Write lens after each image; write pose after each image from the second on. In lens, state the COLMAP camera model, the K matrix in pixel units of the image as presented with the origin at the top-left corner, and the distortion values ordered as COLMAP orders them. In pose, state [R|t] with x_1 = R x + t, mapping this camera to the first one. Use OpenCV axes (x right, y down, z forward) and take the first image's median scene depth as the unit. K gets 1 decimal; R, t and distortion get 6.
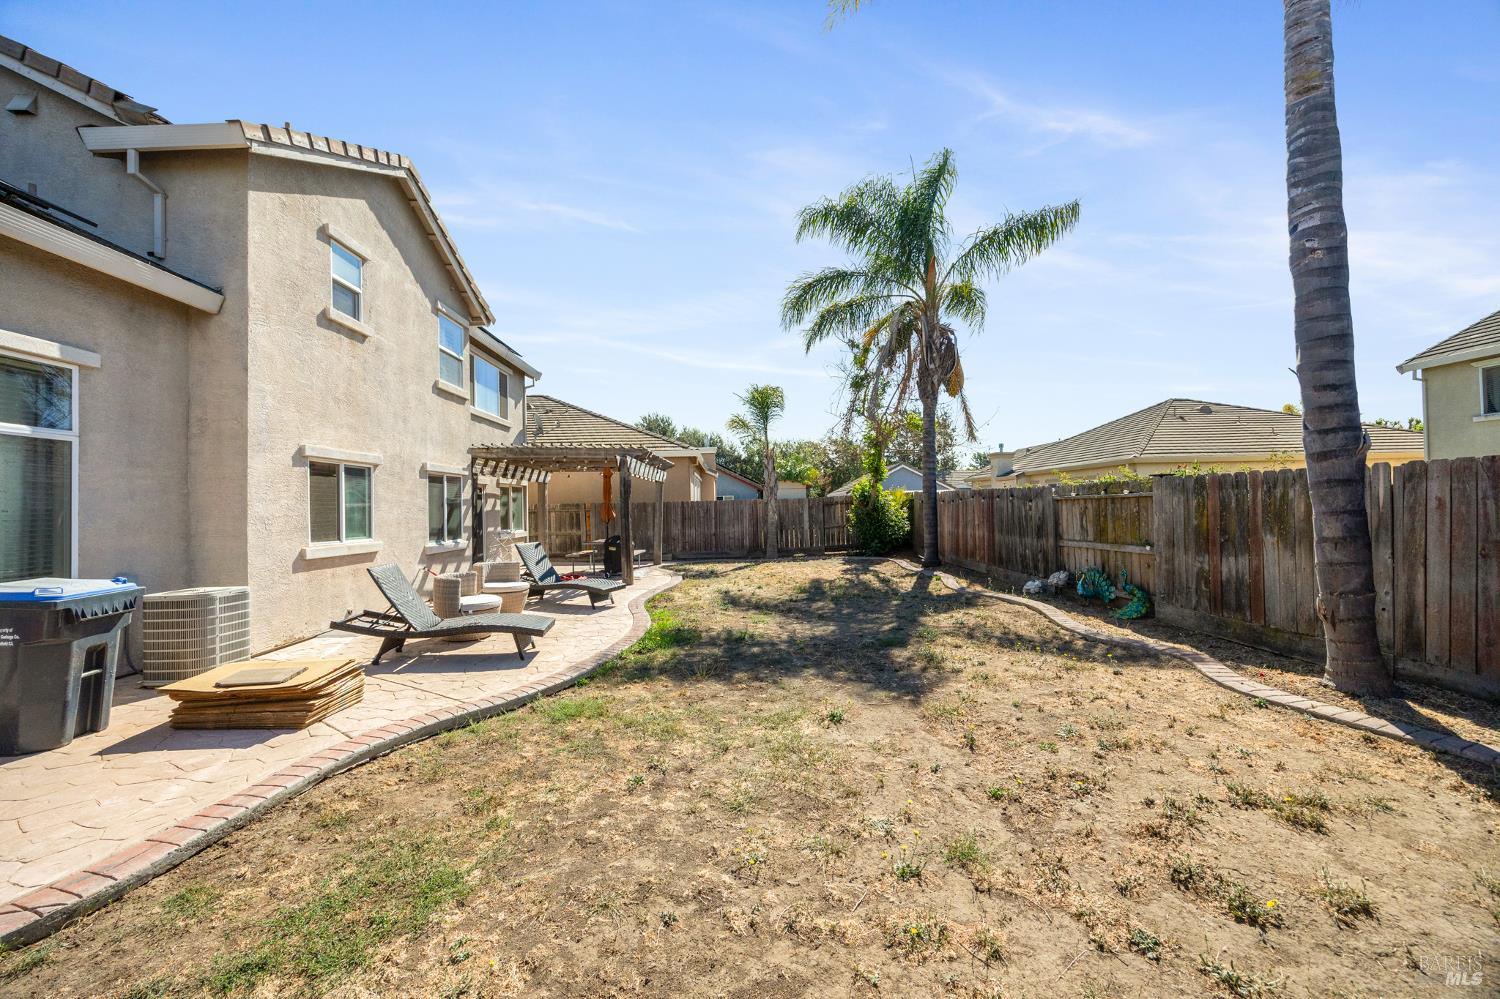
lens RADIAL K [[584.2, 0, 743.4], [0, 584.2, 496.7], [0, 0, 1]] dist [-0.007402, 0.001775]
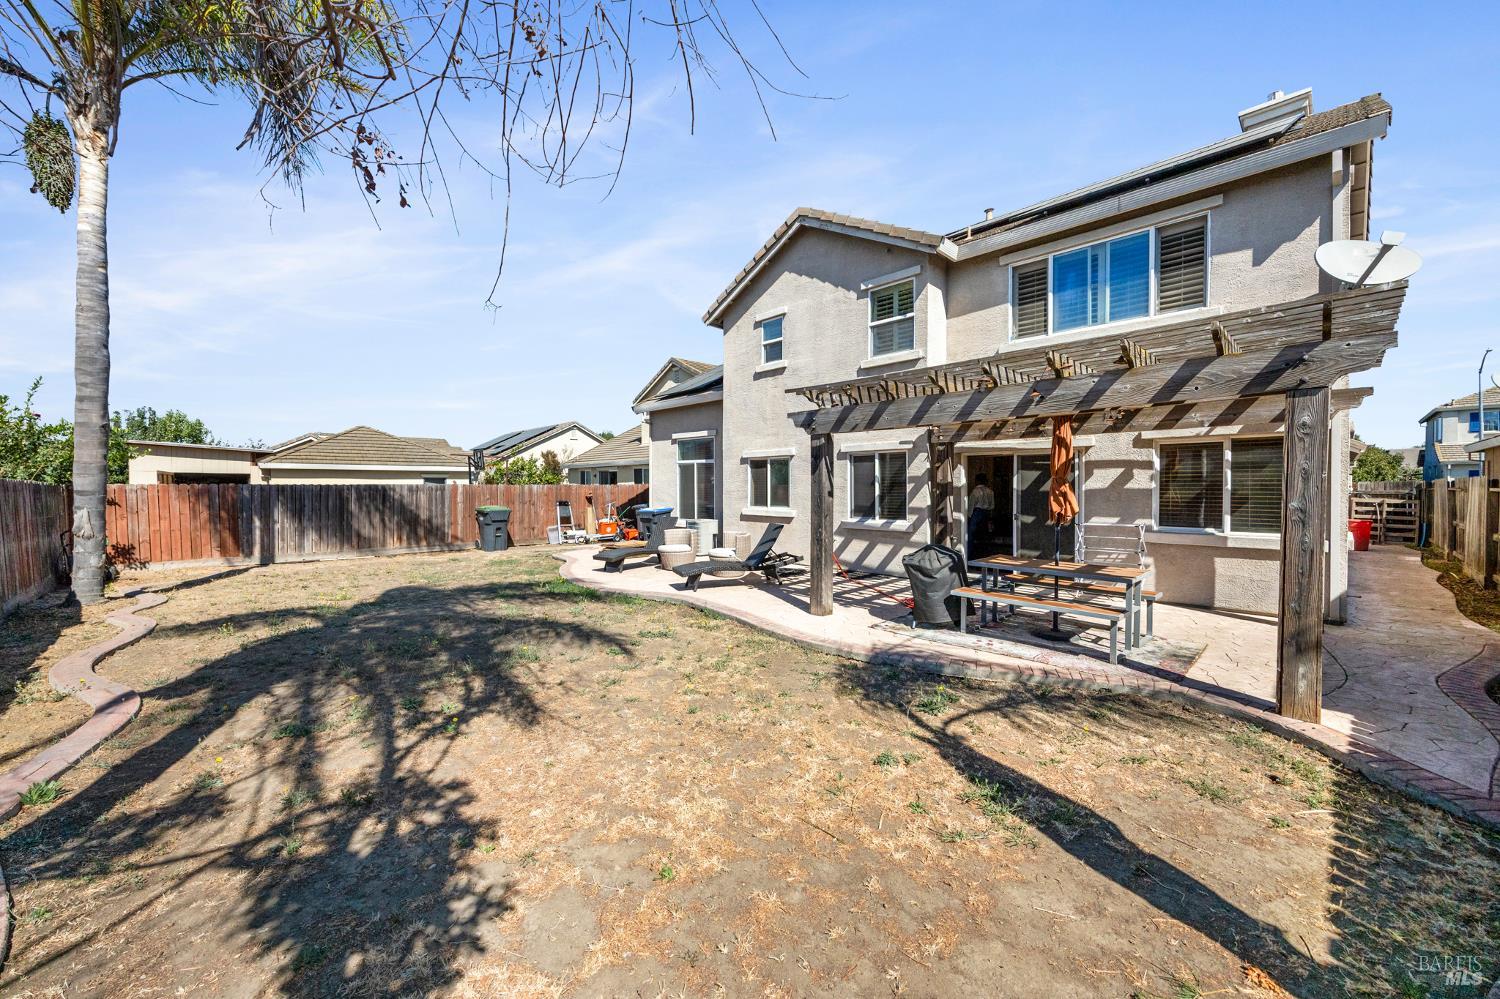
lens RADIAL K [[584.2, 0, 759.3], [0, 584.2, 493.8], [0, 0, 1]] dist [-0.007402, 0.001775]
pose [[-0.728505, 0.033702, -0.684210, 0.424013], [0.032798, 0.999360, 0.014304, 0.015232], [0.684254, -0.012020, -0.729144, 2.129364]]
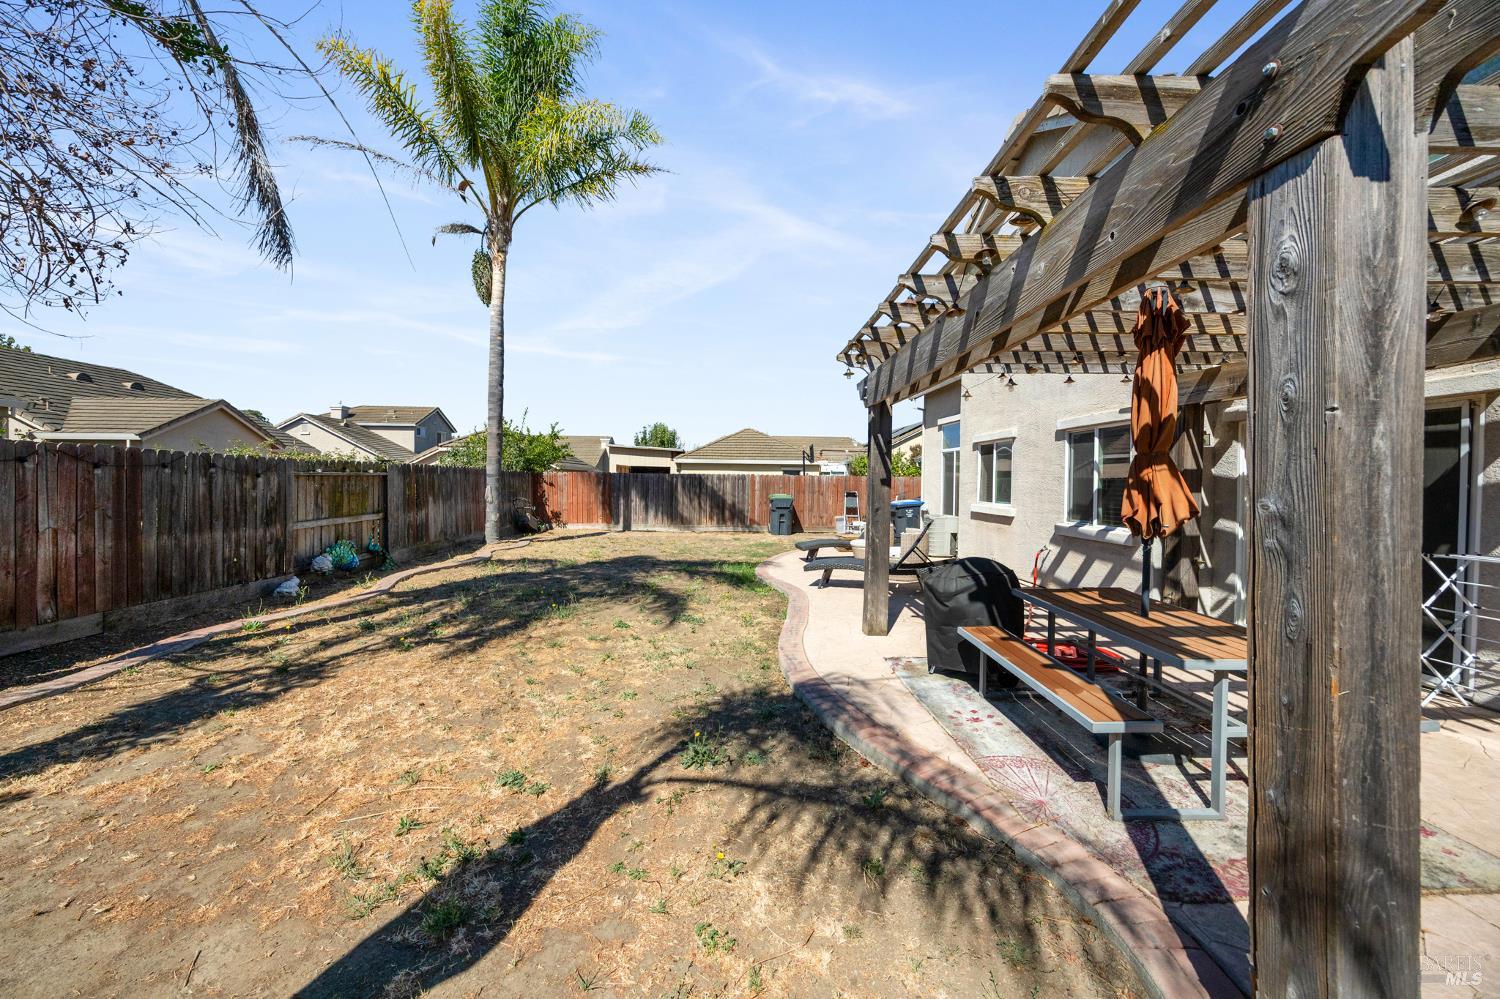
lens RADIAL K [[584.2, 0, 737.9], [0, 584.2, 486.3], [0, 0, 1]] dist [-0.007402, 0.001775]
pose [[-0.999934, 0.011084, -0.003172, -0.116840], [0.011110, 0.999904, -0.008290, 0.042564], [0.003080, -0.008325, -0.999961, 2.257864]]
